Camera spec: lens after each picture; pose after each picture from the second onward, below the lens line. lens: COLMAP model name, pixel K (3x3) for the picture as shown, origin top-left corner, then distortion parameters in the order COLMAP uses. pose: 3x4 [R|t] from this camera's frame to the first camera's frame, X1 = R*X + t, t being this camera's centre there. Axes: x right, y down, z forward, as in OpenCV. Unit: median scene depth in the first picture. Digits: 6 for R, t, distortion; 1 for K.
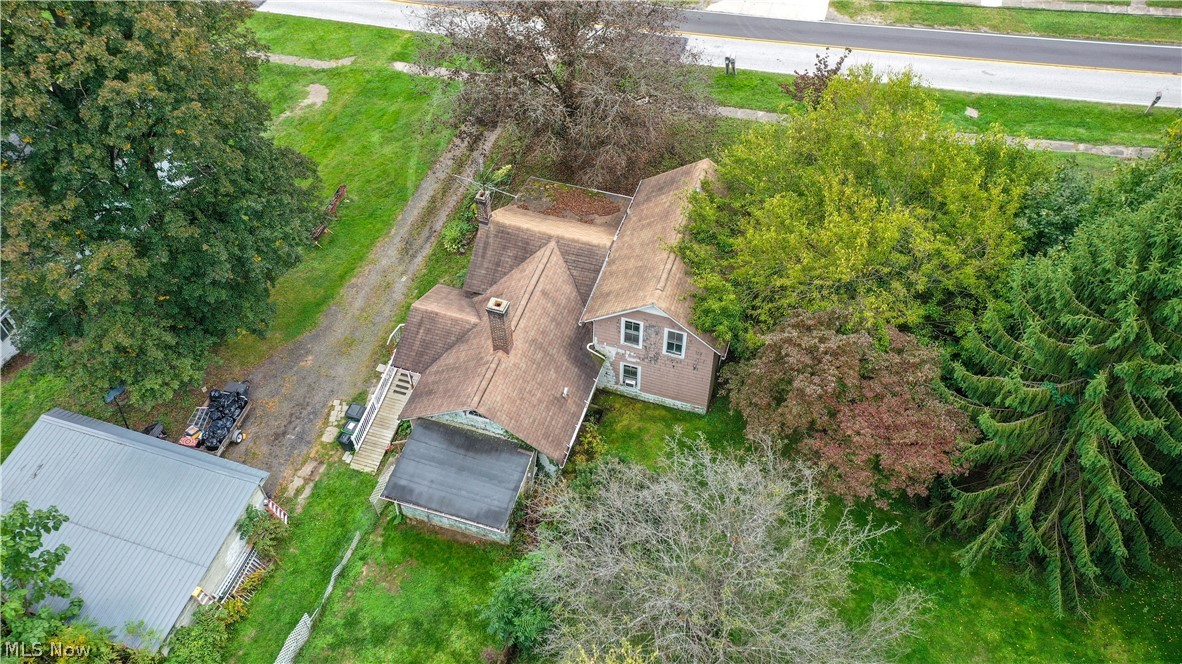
lens RADIAL K [[939.6, 0, 592.7], [0, 939.6, 333.0], [0, 0, 1]] dist [0.020367, -0.003869]
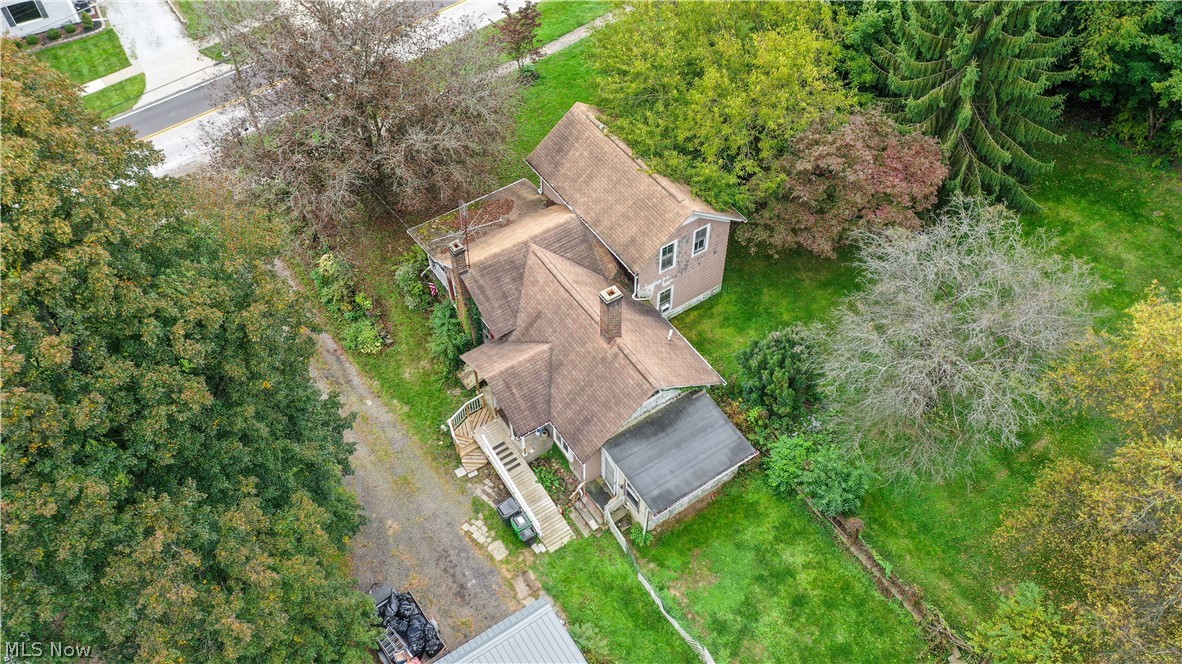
lens RADIAL K [[939.6, 0, 592.9], [0, 939.6, 330.7], [0, 0, 1]] dist [0.020367, -0.003869]
pose [[0.619561, -0.600681, 0.505298, -0.581855], [0.605545, 0.775361, 0.179246, -0.172233], [-0.499459, 0.194927, 0.844123, 0.153435]]
